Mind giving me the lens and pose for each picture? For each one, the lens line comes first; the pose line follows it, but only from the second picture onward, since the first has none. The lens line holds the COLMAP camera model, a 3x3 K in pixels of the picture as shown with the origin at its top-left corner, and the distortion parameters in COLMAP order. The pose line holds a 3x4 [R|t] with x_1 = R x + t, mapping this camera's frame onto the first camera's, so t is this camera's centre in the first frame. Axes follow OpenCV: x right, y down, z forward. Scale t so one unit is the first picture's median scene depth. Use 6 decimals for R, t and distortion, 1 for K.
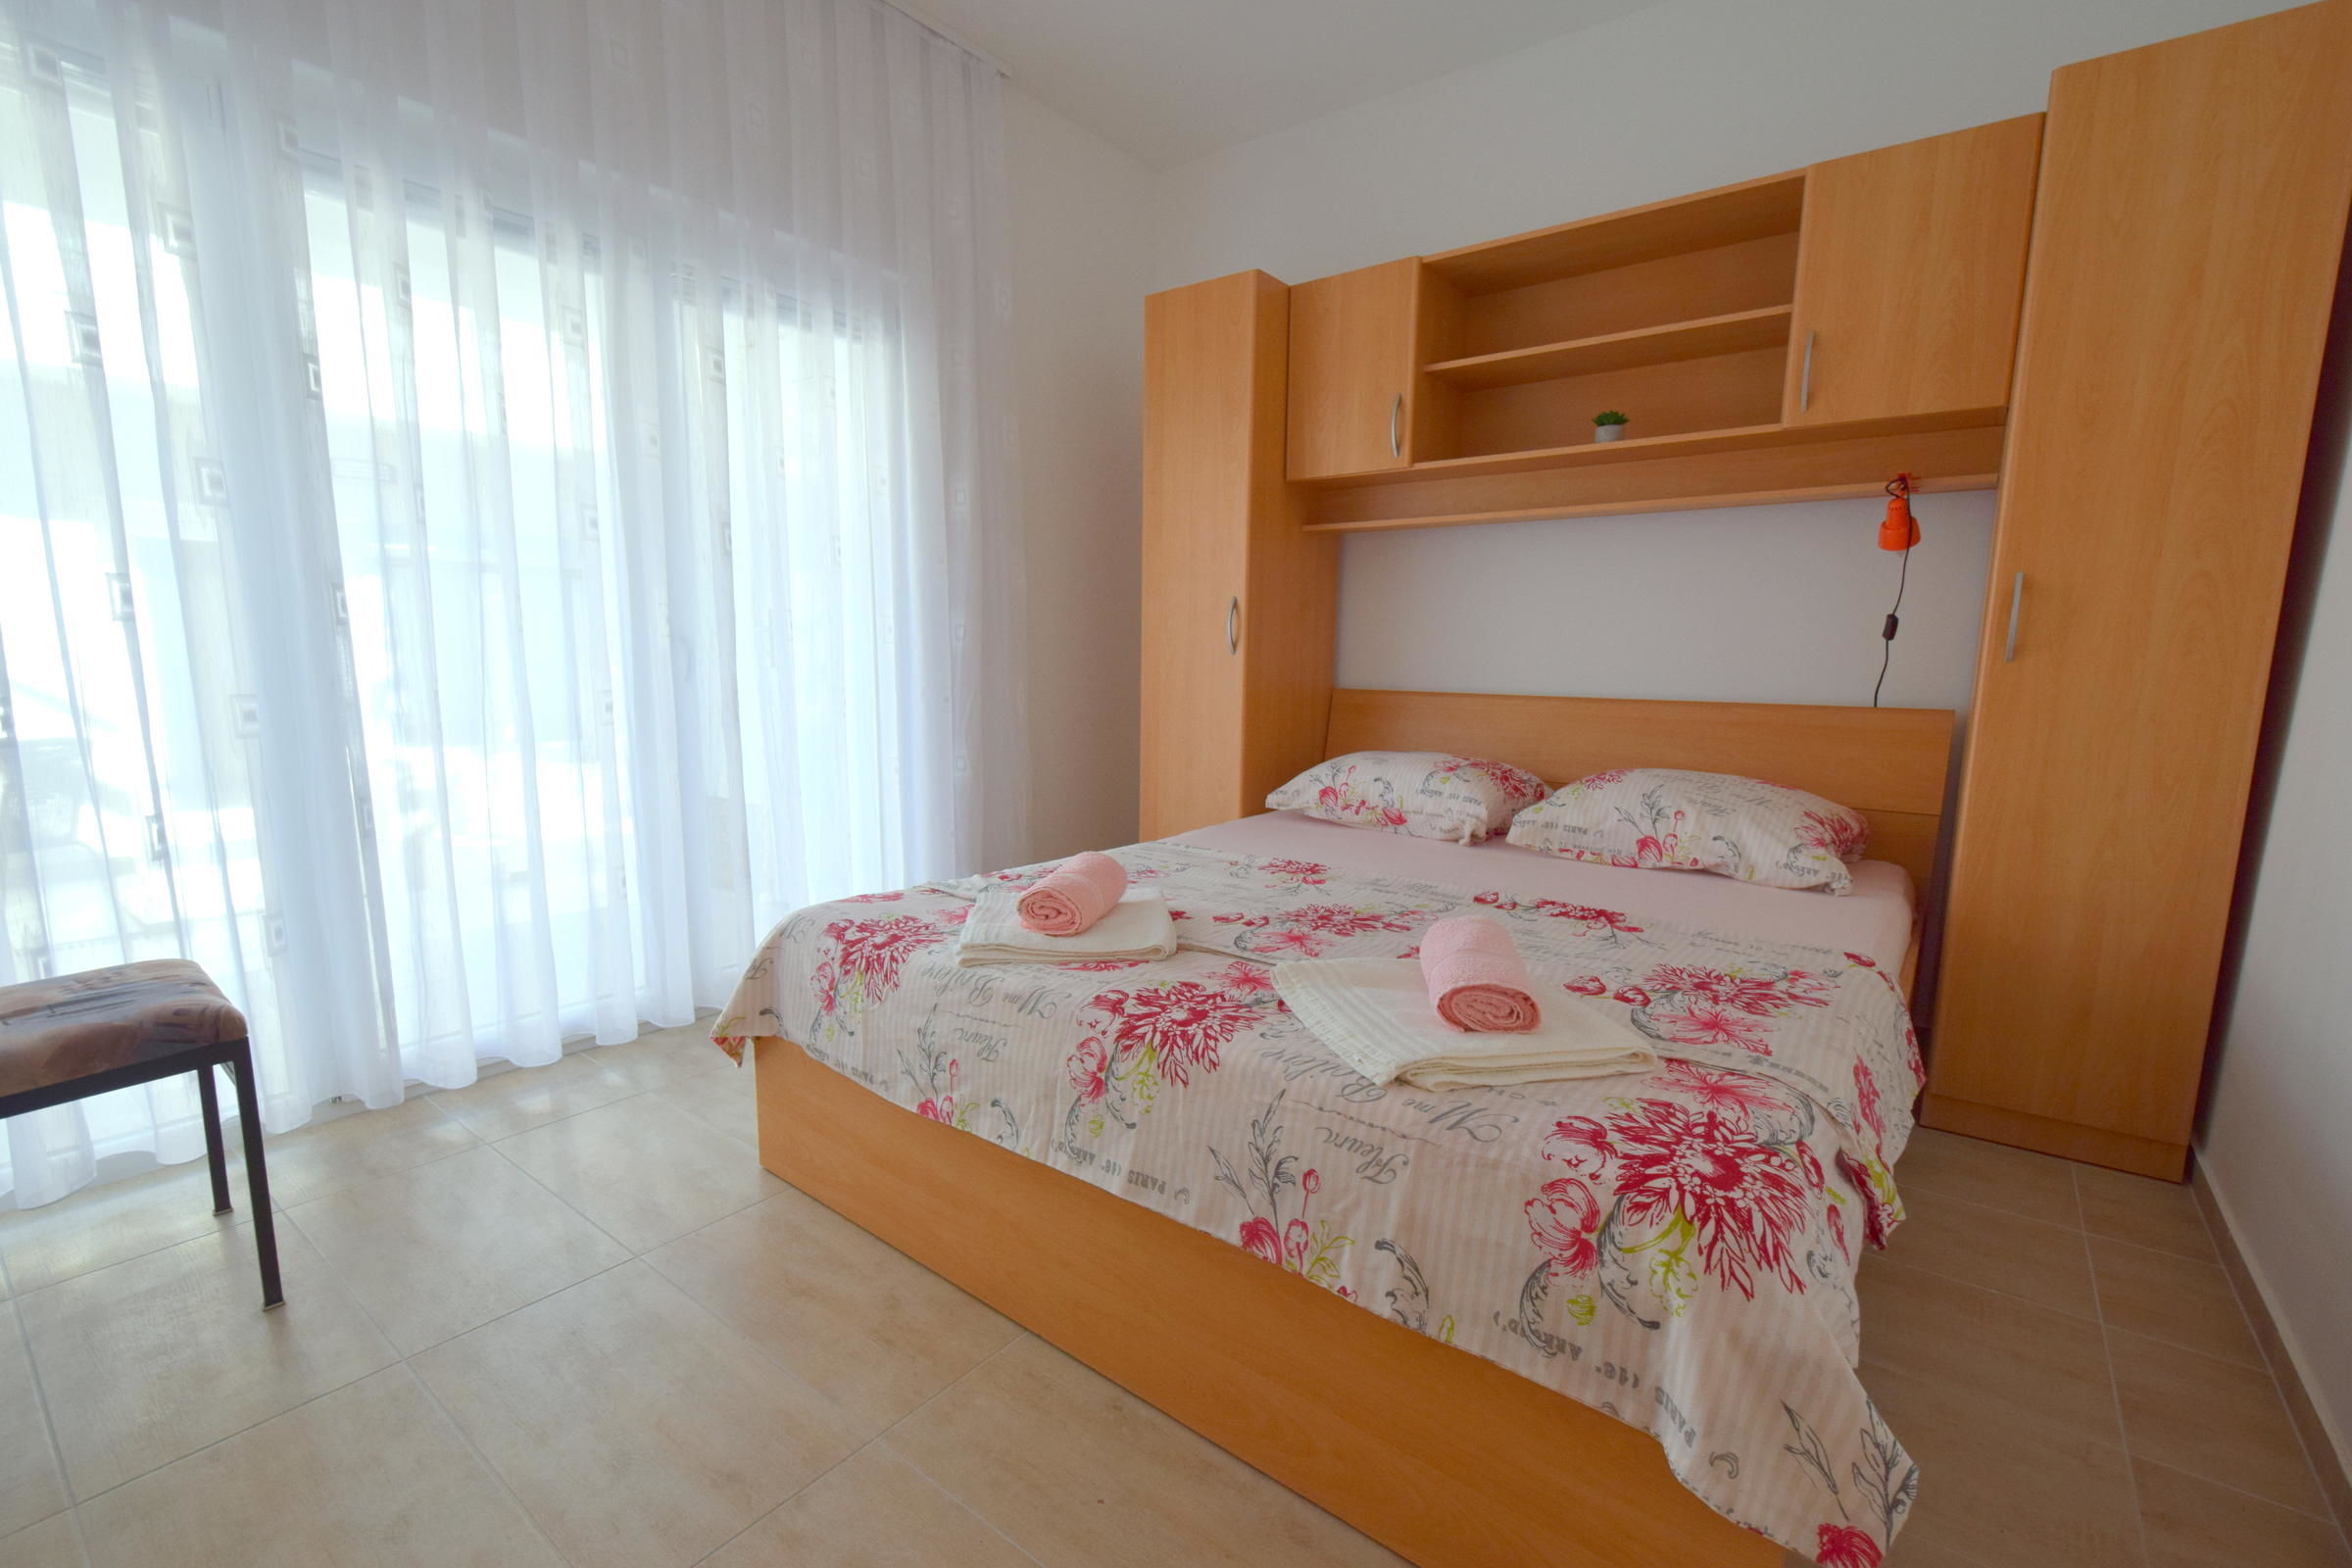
lens RADIAL K [[1027.8, 0, 1183.6], [0, 1027.8, 824.6], [0, 0, 1]] dist [0.003355, -0.006906]
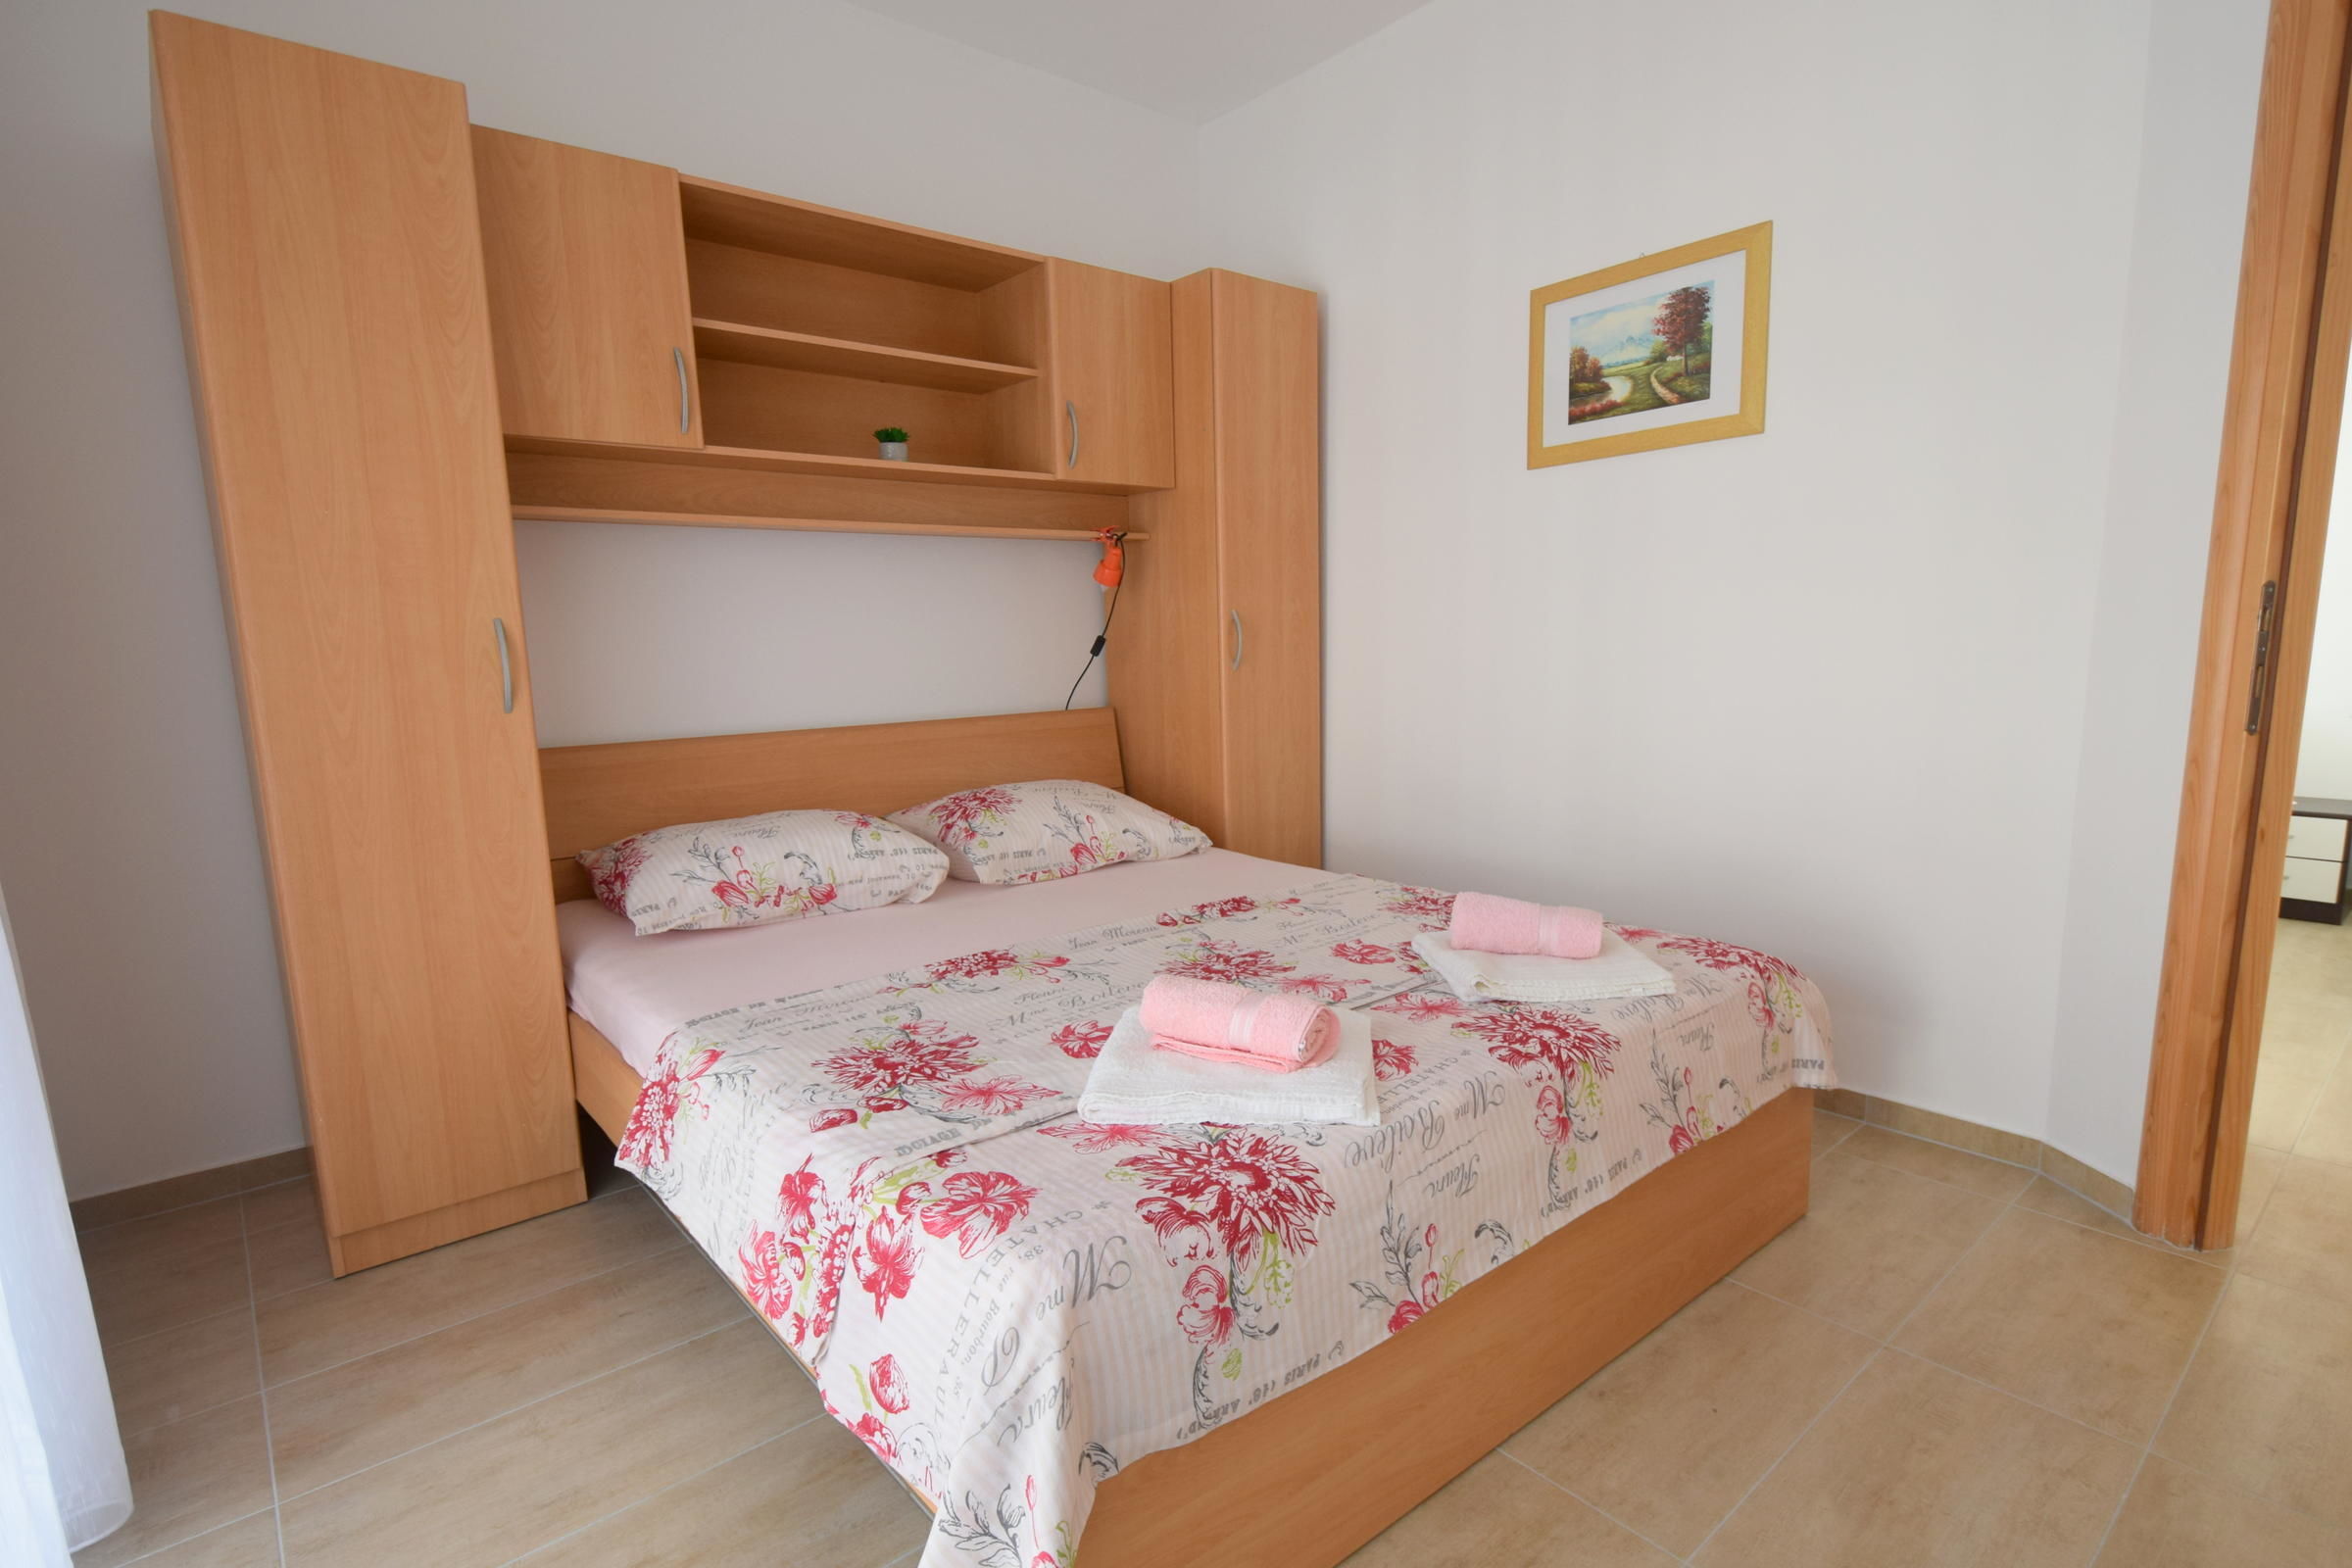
lens RADIAL K [[1172.0, 0, 1180.2], [0, 1172.0, 834.7], [0, 0, 1]] dist [0.002322, -0.000125]
pose [[0.199385, -0.184106, 0.962471, -0.773347], [0.186791, 0.971324, 0.147104, -0.172331], [-0.961954, 0.150450, 0.228056, 0.656899]]
